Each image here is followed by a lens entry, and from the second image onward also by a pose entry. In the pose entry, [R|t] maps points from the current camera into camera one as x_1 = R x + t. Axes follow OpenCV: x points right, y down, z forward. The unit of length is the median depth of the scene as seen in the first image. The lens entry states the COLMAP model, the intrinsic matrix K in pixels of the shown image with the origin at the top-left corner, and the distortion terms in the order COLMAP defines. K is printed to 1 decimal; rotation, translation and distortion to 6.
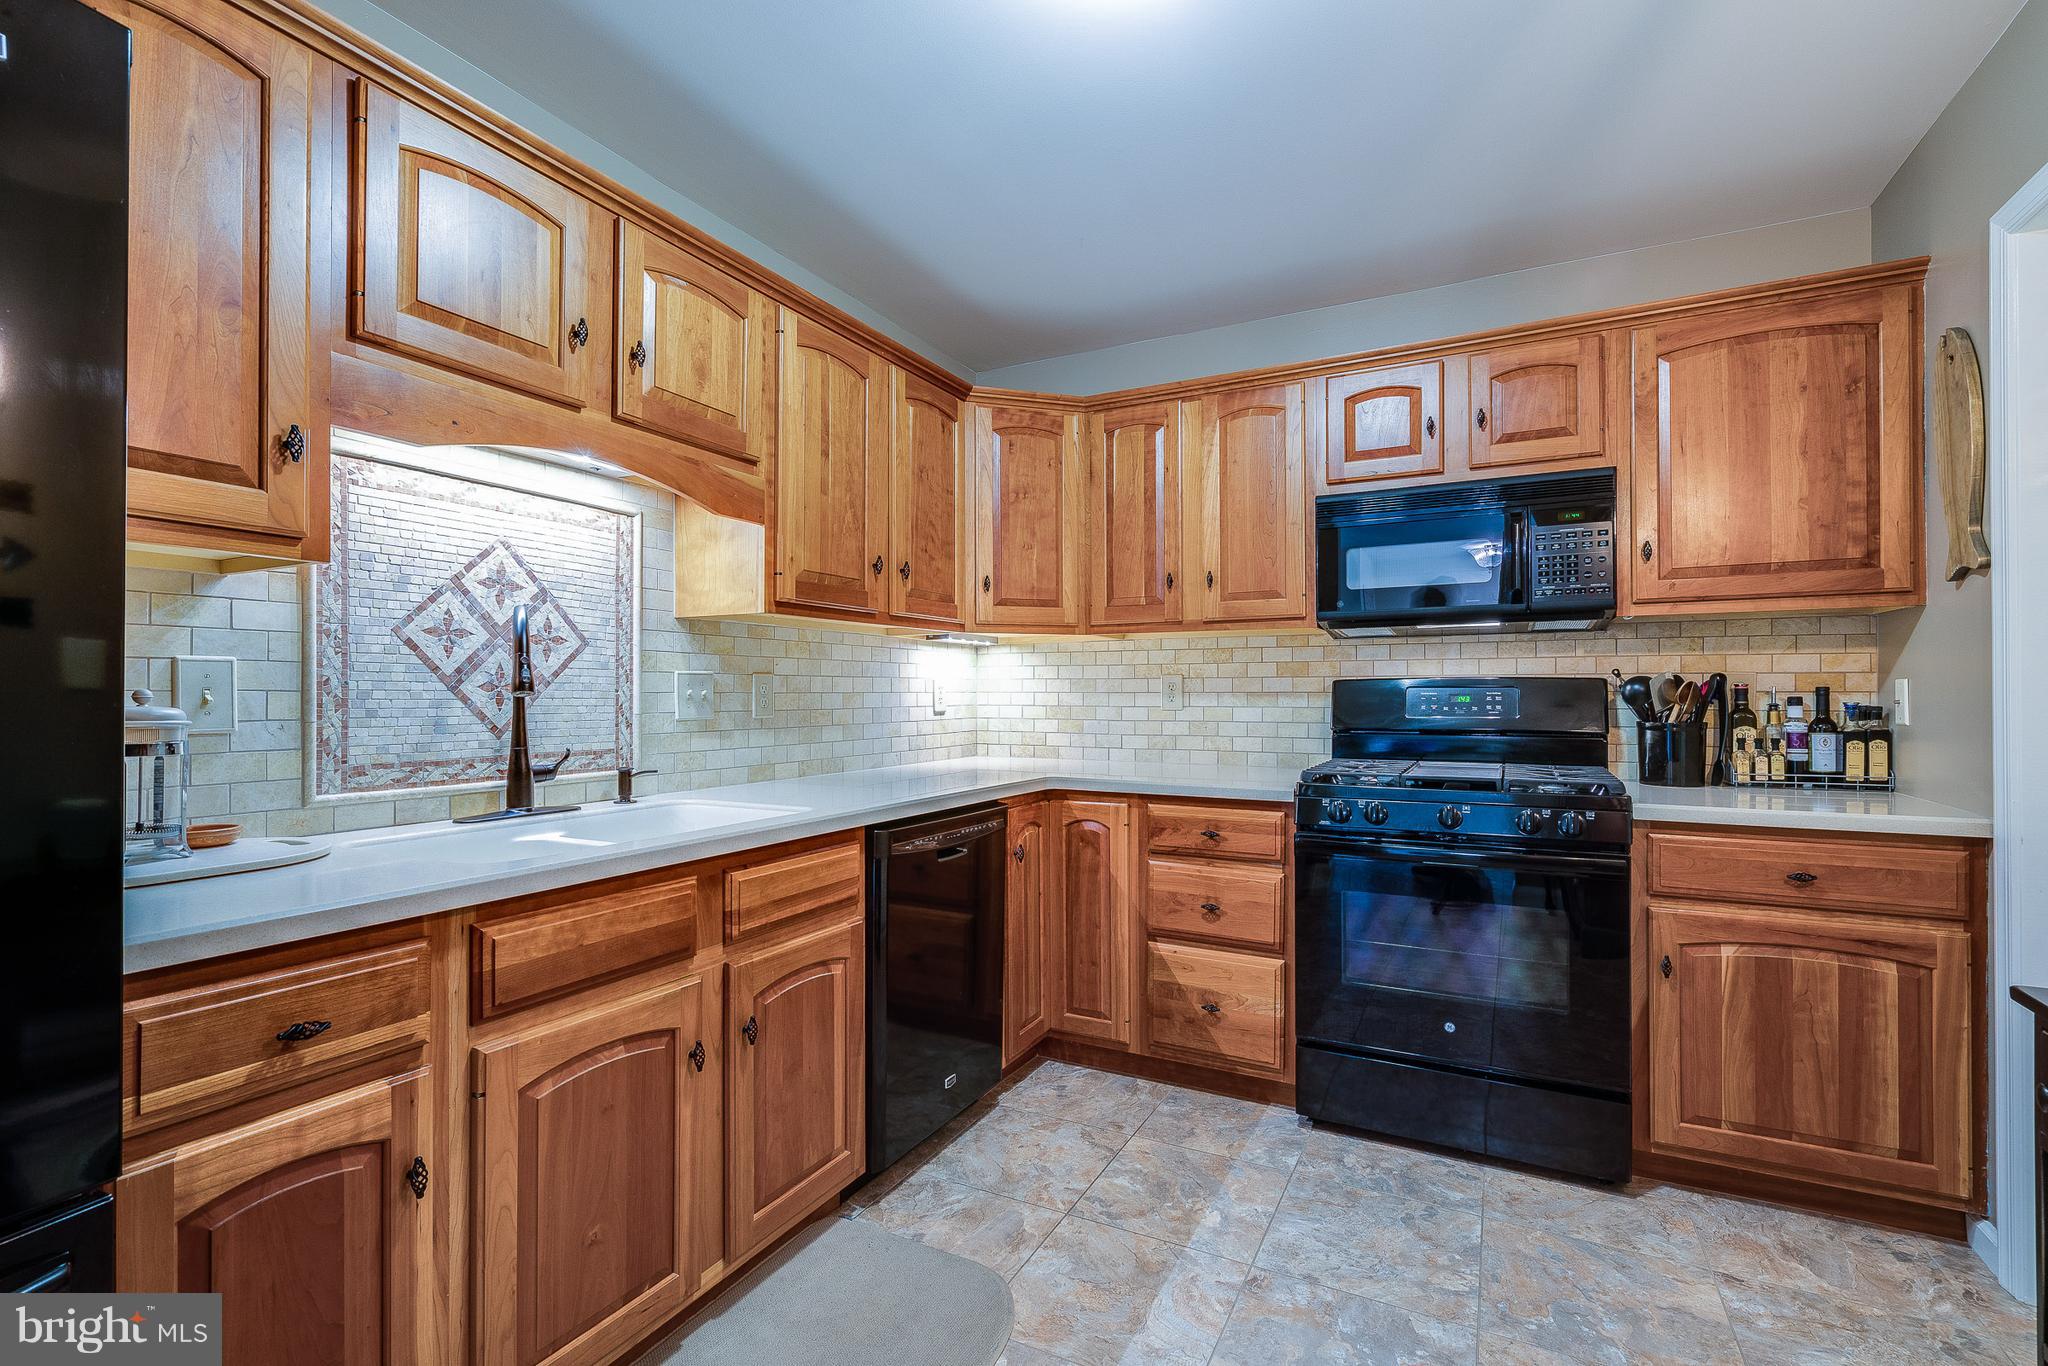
lens RADIAL K [[921.0, 0, 1022.5], [0, 921.0, 690.0], [0, 0, 1]] dist [-0.003079, 0.001082]
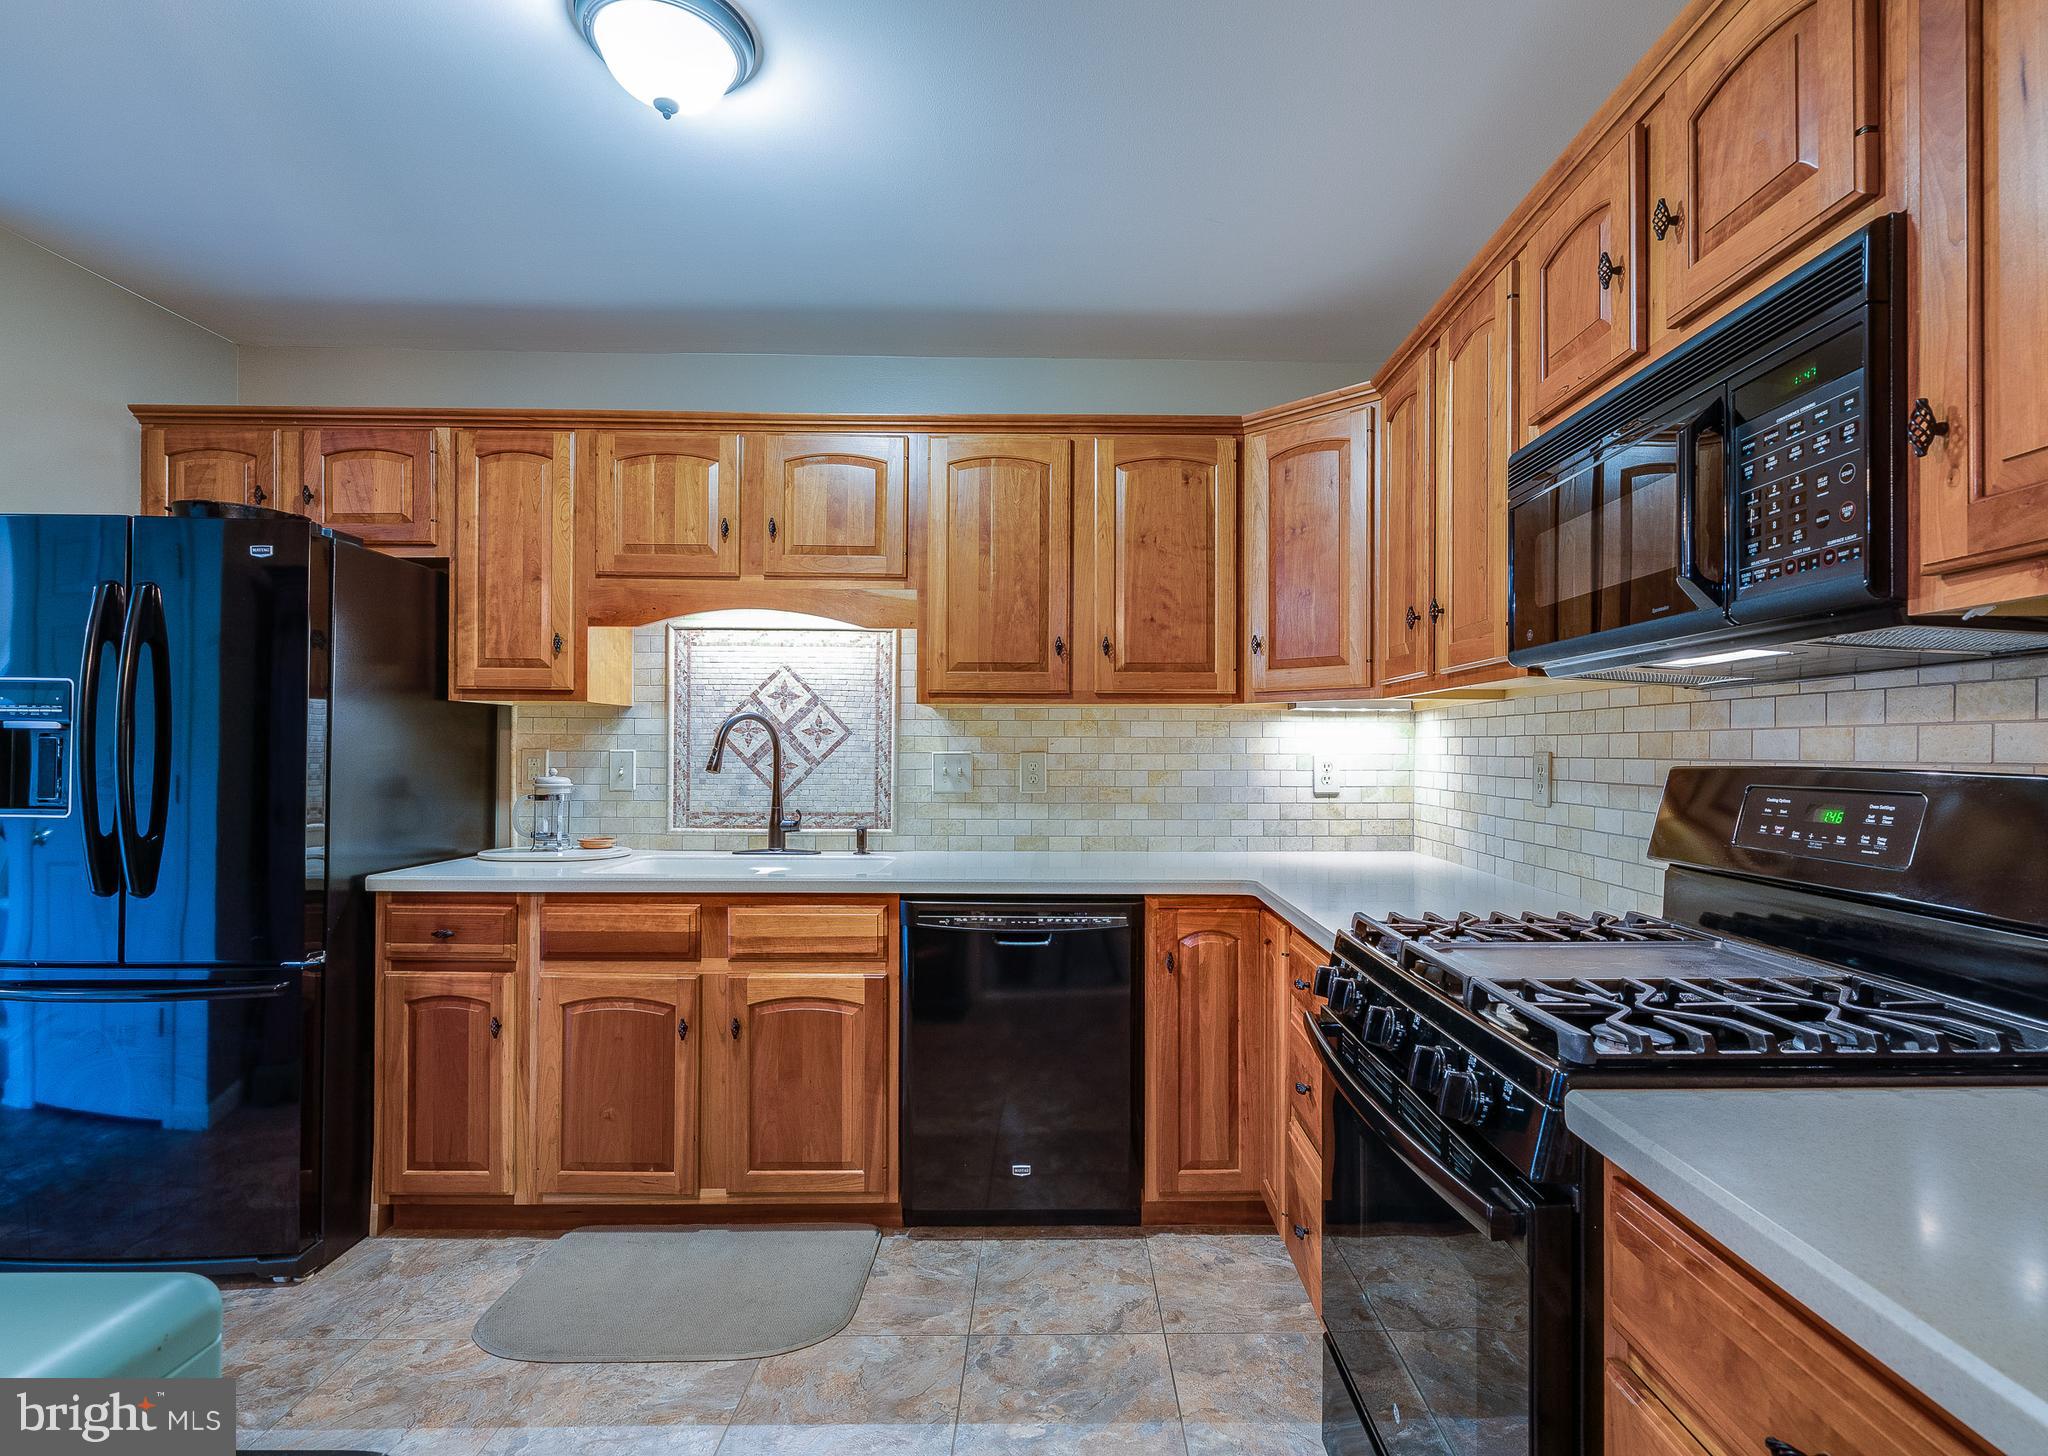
lens RADIAL K [[960.6, 0, 1027.1], [0, 960.6, 750.8], [0, 0, 1]] dist [-0.003112, 0.000185]
pose [[0.480398, 0.003608, -0.877043, 0.925476], [-0.000473, 0.999992, 0.003854, -0.031304], [0.877051, -0.001437, 0.480396, 0.575573]]
